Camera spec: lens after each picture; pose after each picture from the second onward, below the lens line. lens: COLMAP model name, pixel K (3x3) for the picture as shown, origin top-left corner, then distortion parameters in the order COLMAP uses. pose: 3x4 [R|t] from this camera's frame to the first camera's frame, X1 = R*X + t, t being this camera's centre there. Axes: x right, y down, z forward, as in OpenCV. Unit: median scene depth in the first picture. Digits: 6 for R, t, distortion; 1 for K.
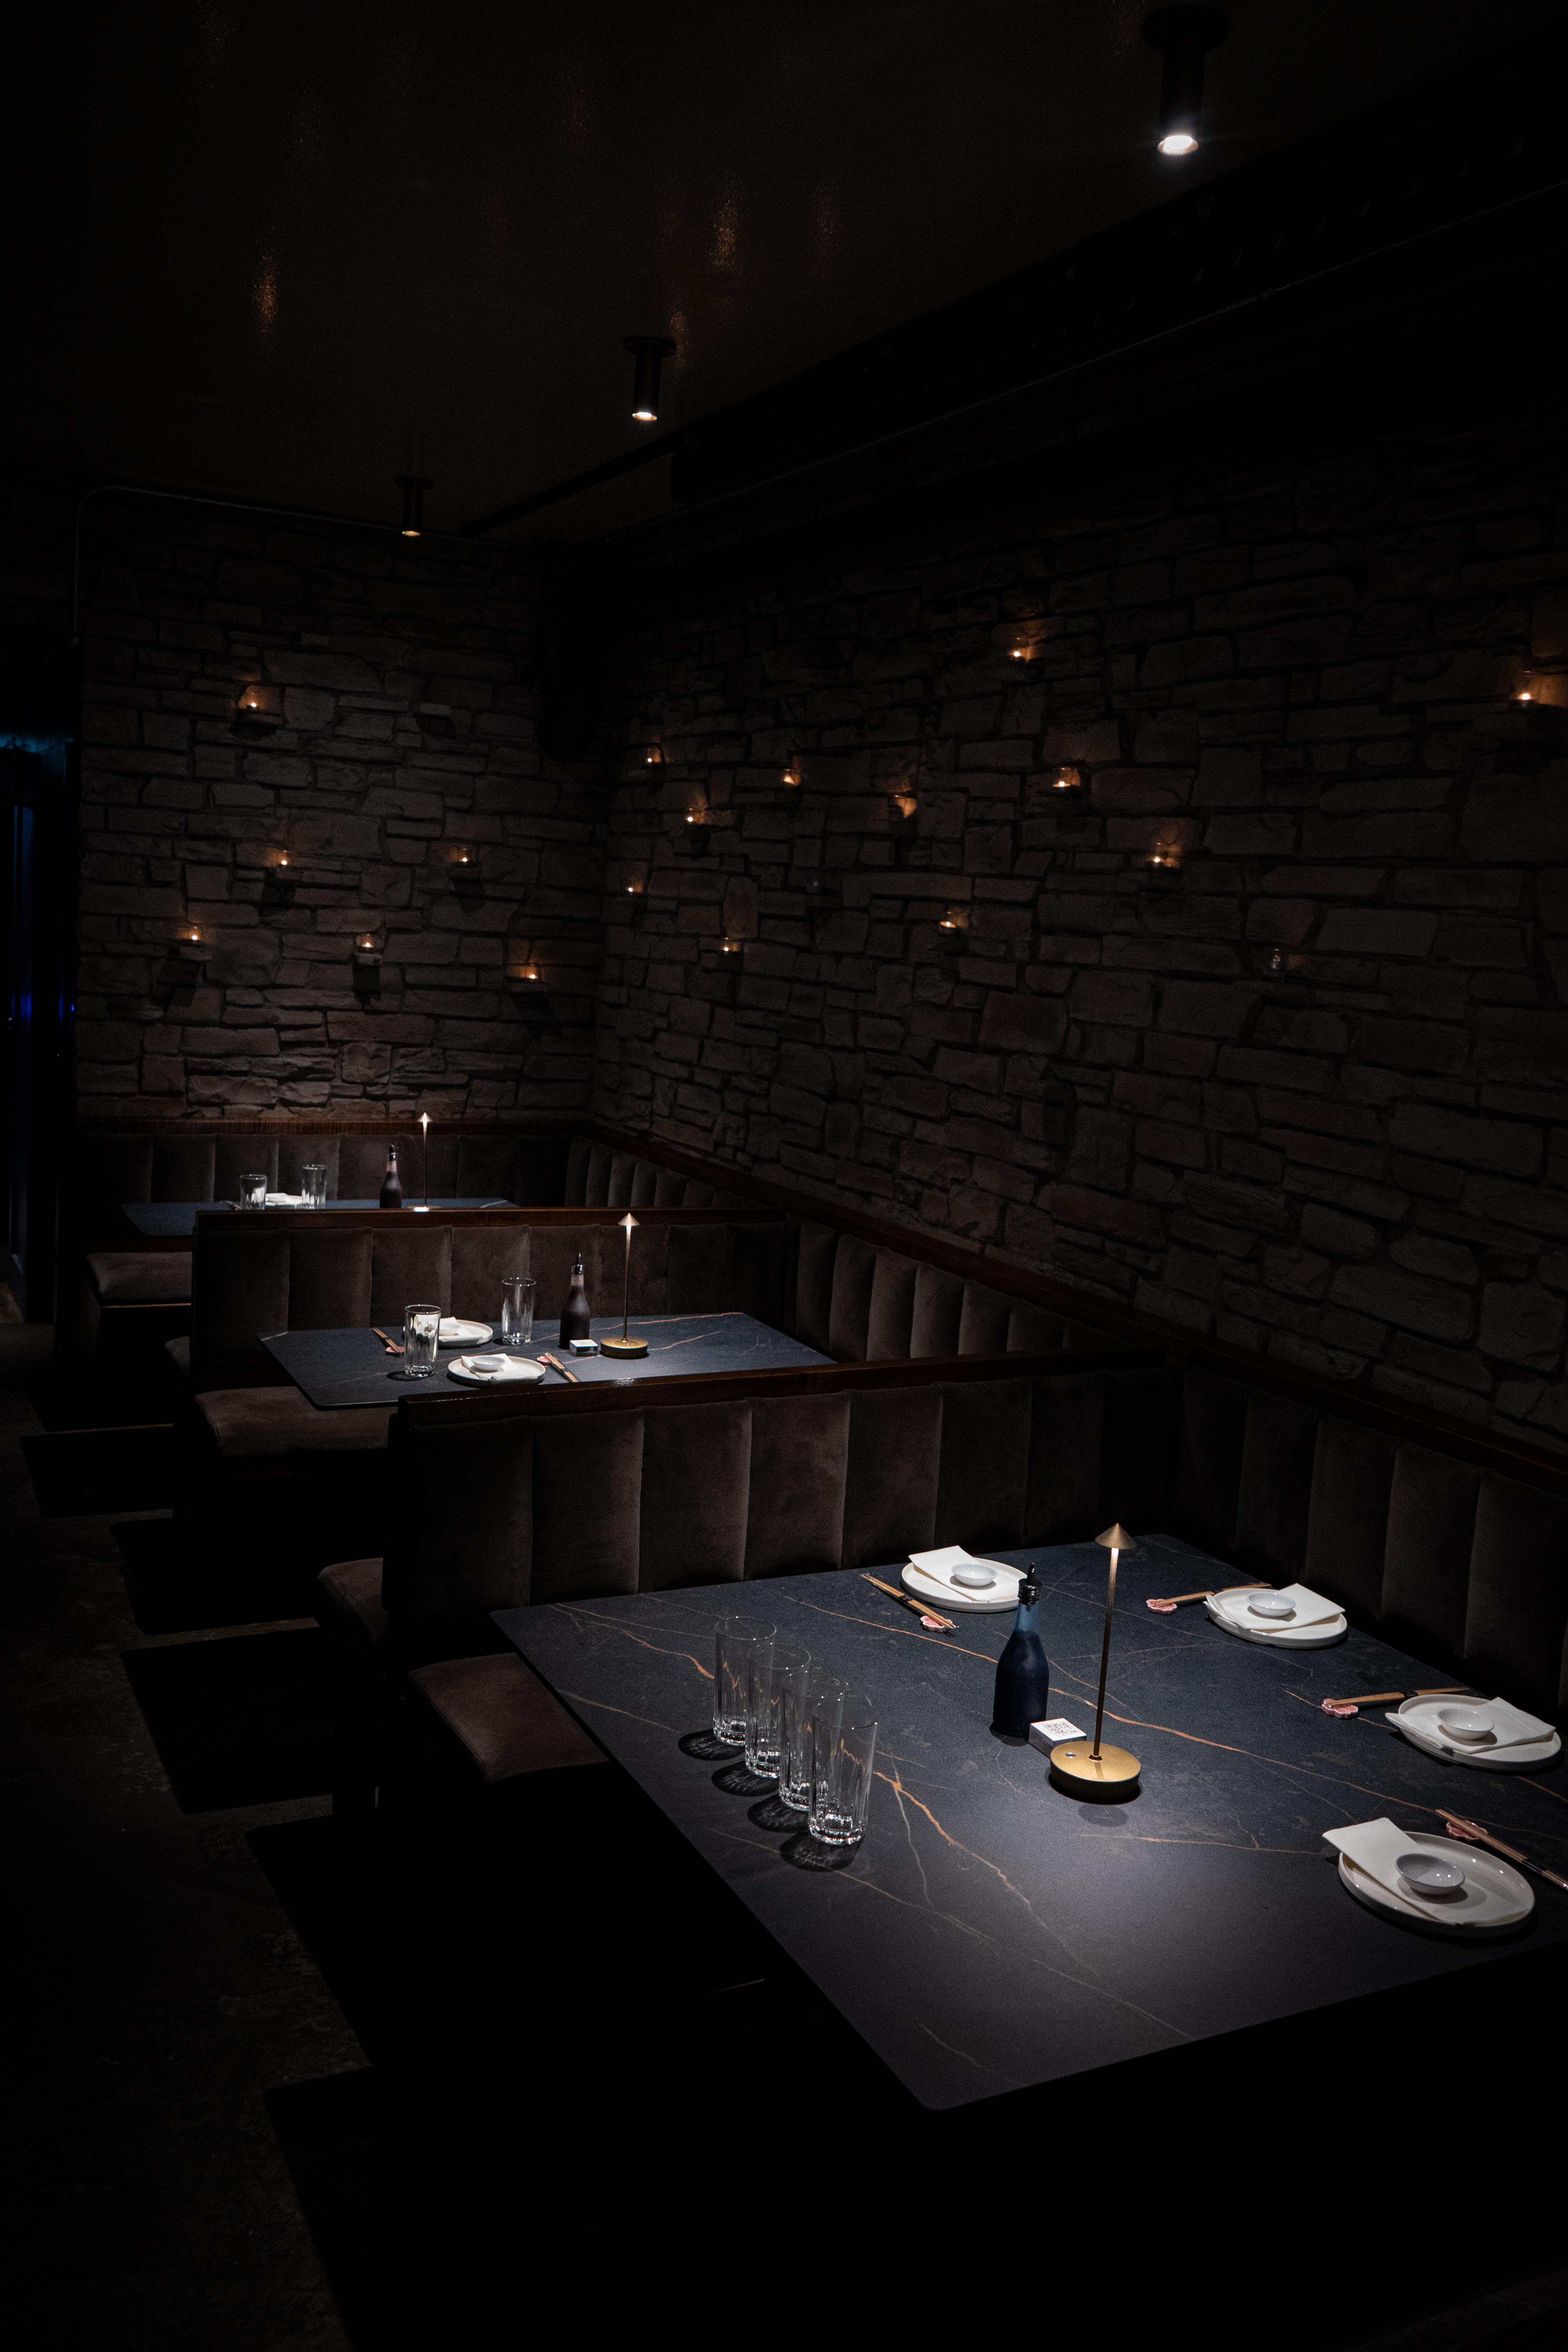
lens RADIAL K [[1898.2, 0, 790.7], [0, 1898.2, 1179.0], [0, 0, 1]] dist [0.002203, 0.006622]
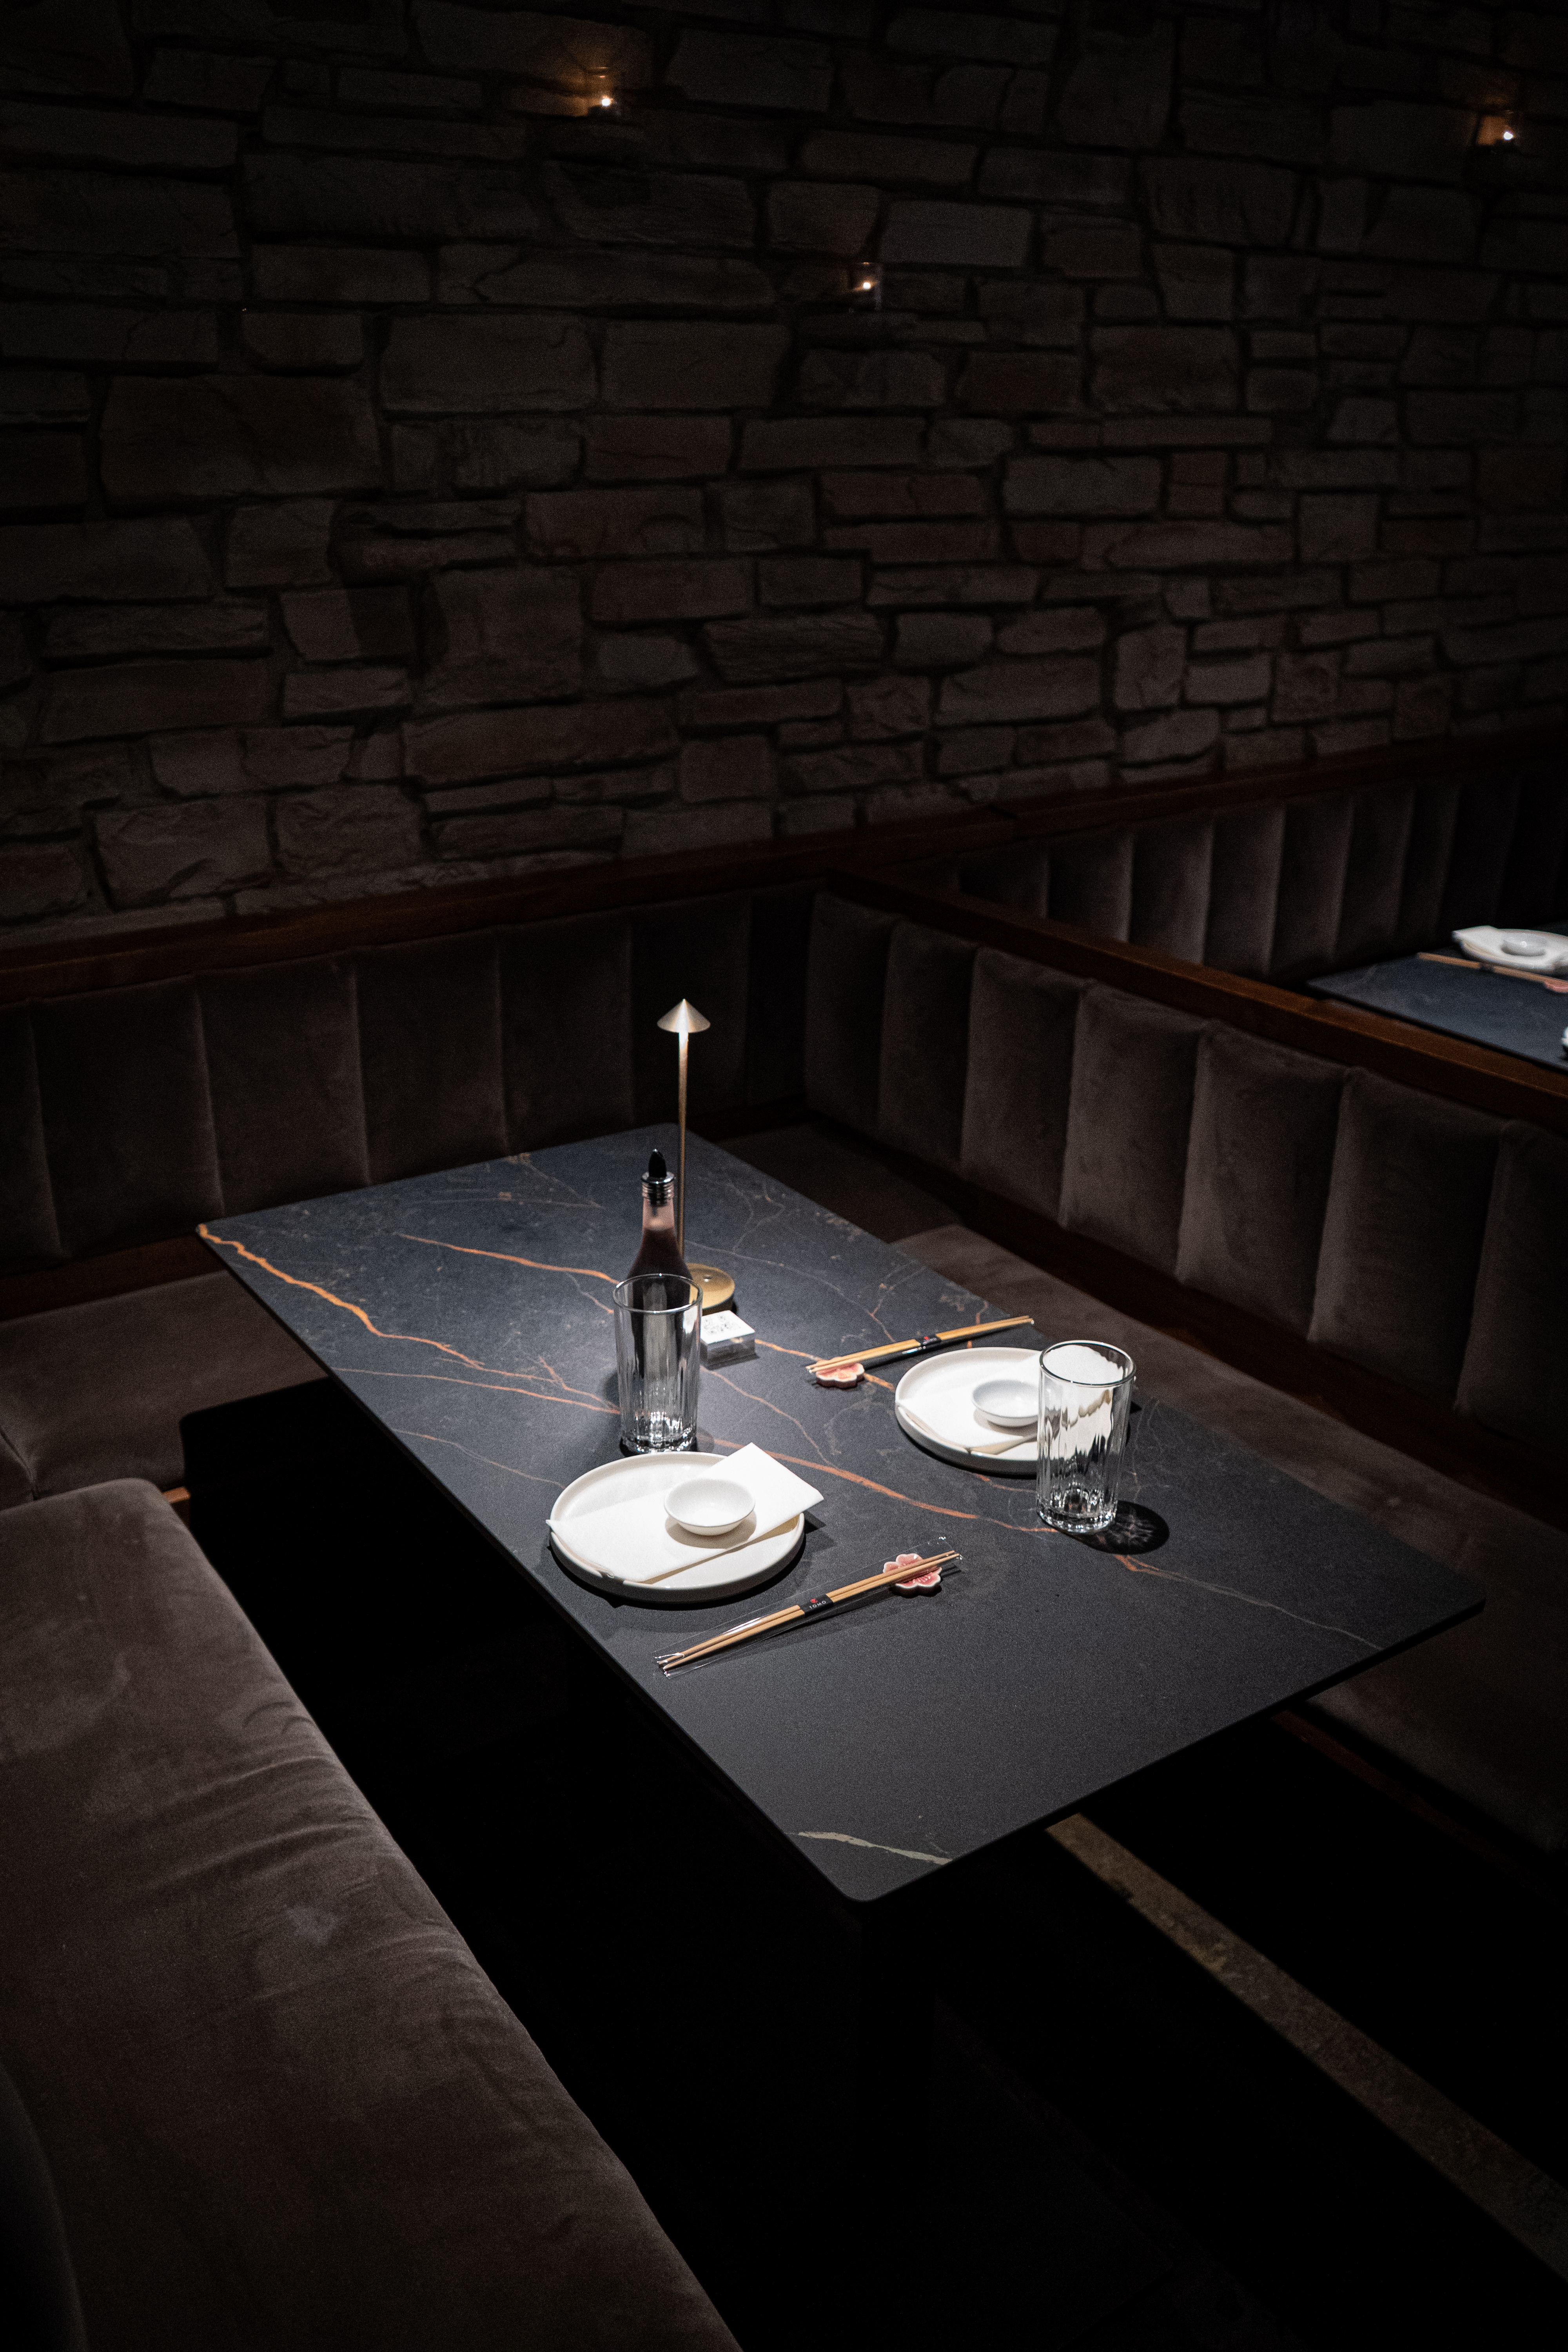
lens RADIAL K [[1996.3, 0, 809.8], [0, 1996.3, 1159.7], [0, 0, 1]] dist [0.012818, -0.001667]
pose [[-0.138648, -0.436802, 0.888809, -0.492261], [0.113886, 0.884490, 0.452445, -0.147434], [-0.983772, 0.163953, -0.072888, 1.004524]]
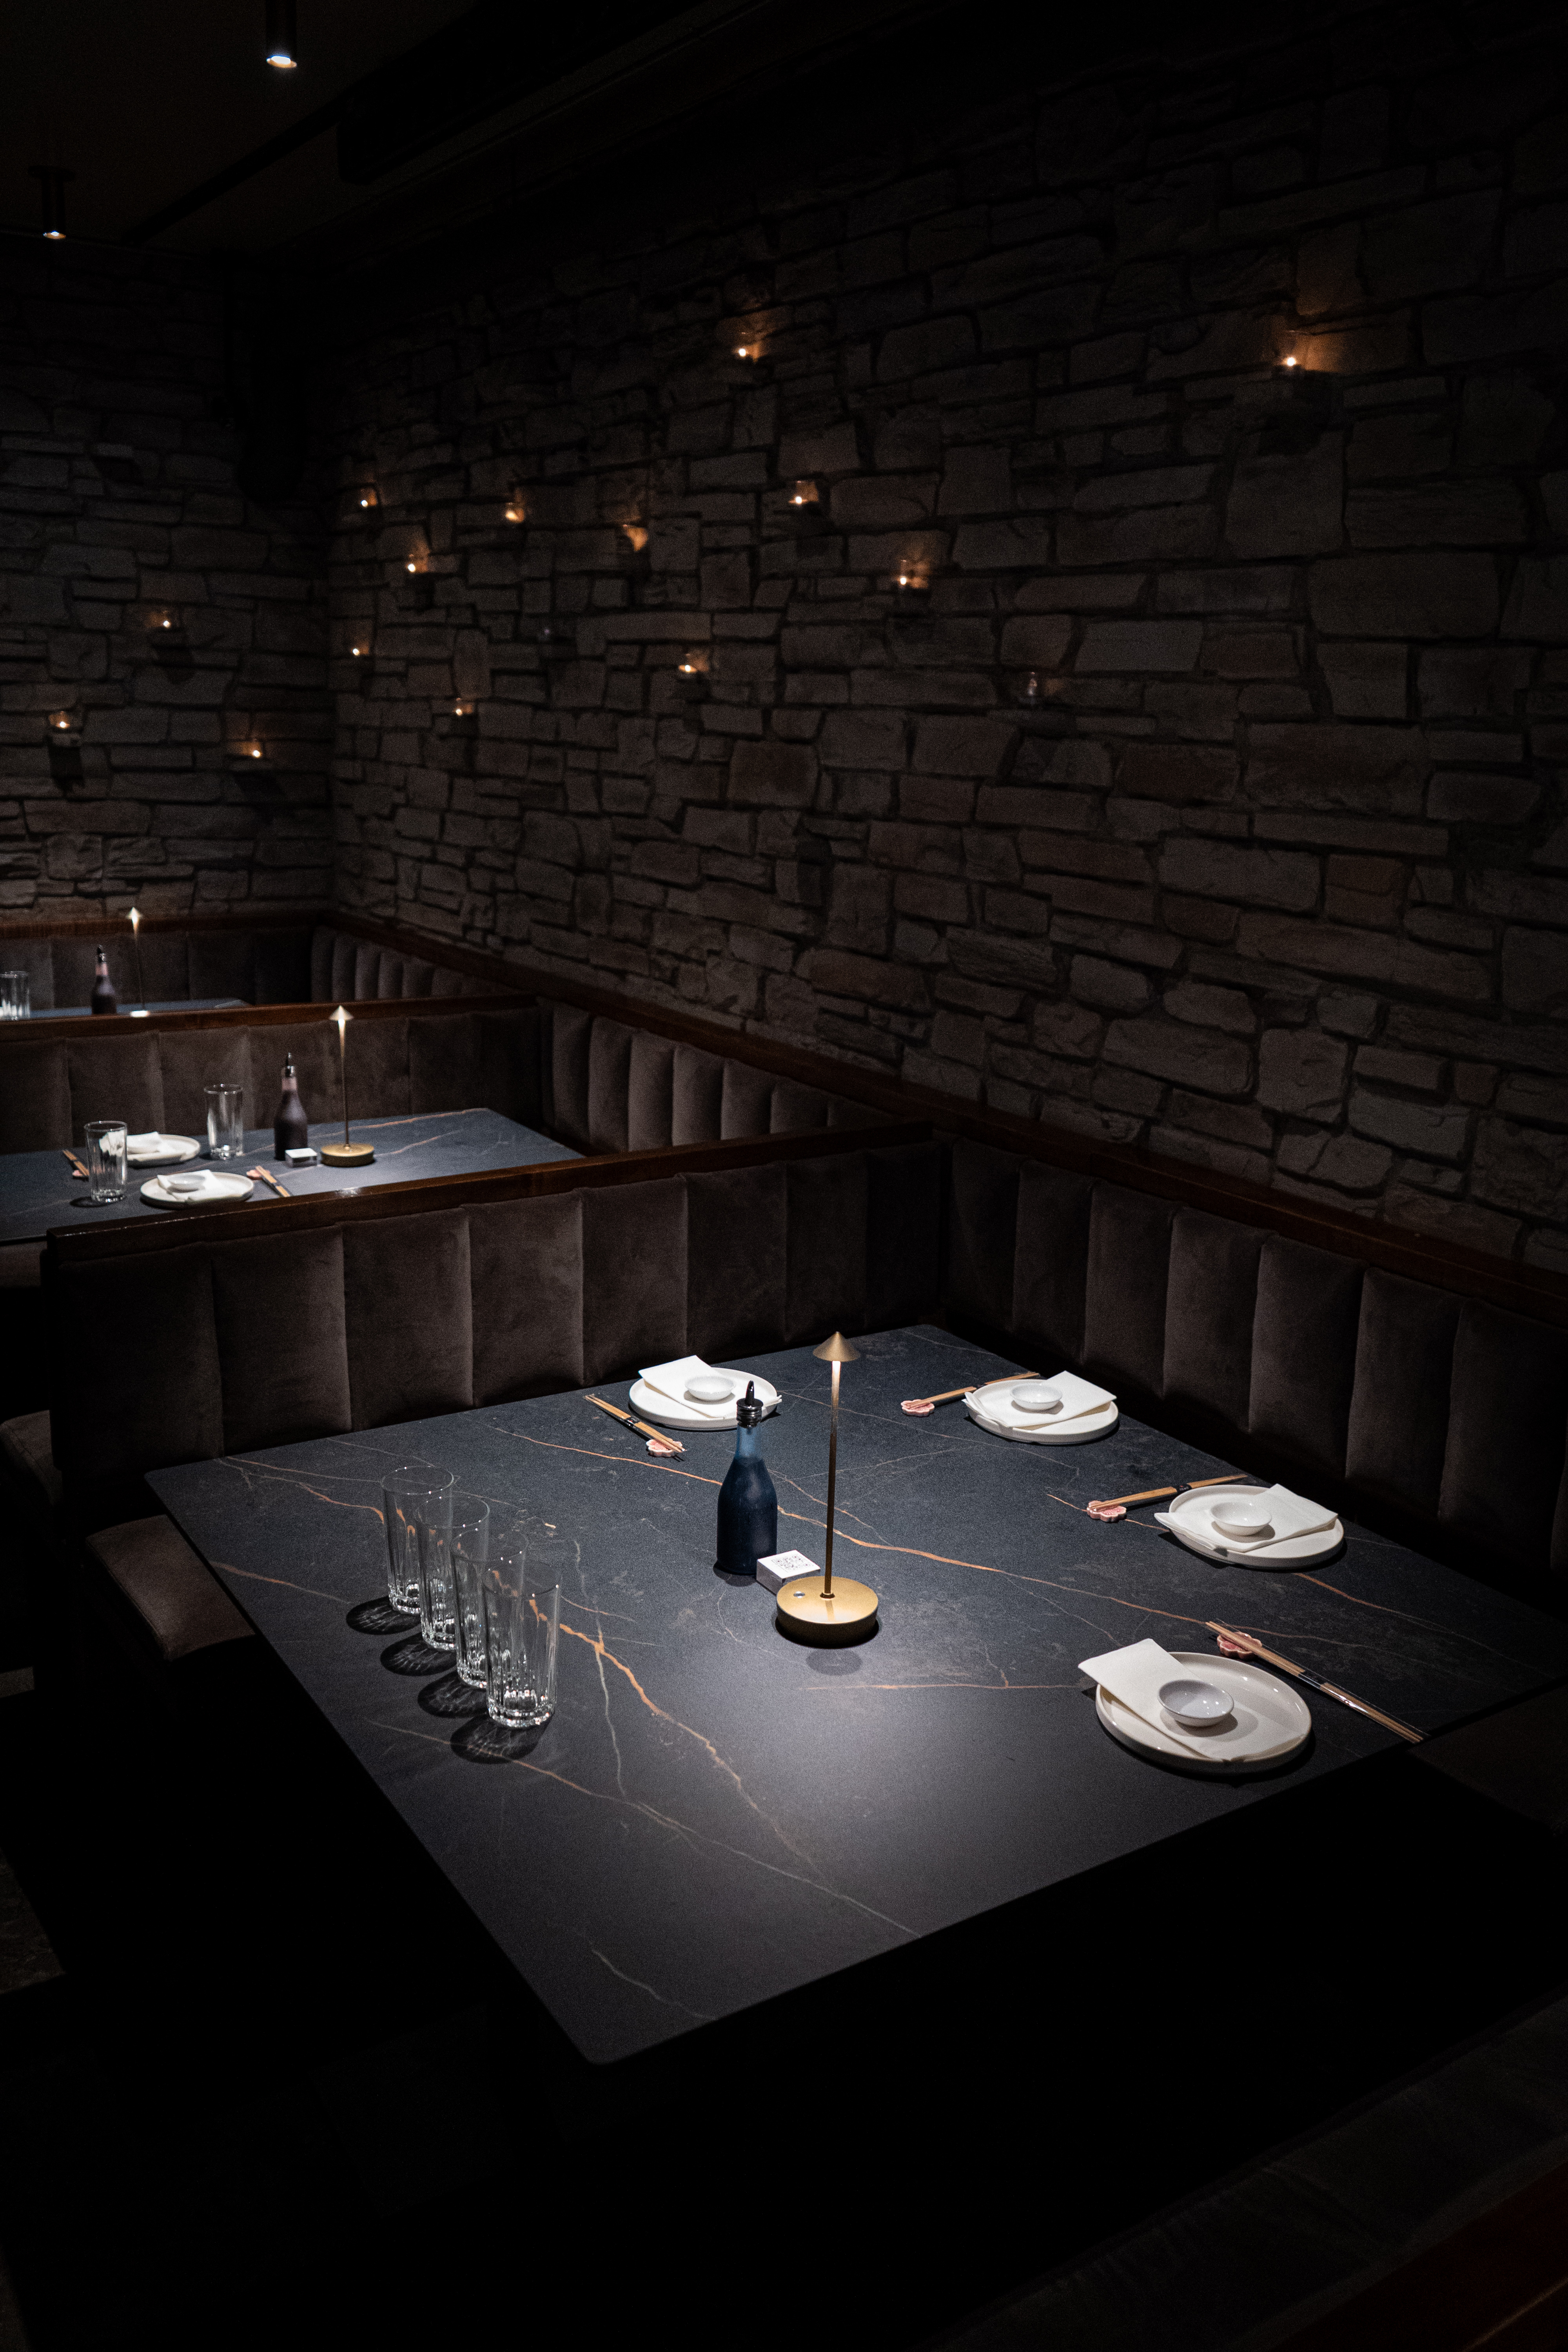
lens RADIAL K [[1898.2, 0, 783.4], [0, 1898.2, 1170.2], [0, 0, 1]] dist [0.002203, 0.006622]
pose [[0.994499, -0.060758, 0.085320, 0.041655], [0.051114, 0.992505, 0.110999, 0.006270], [-0.091424, -0.106028, 0.990151, 0.083150]]
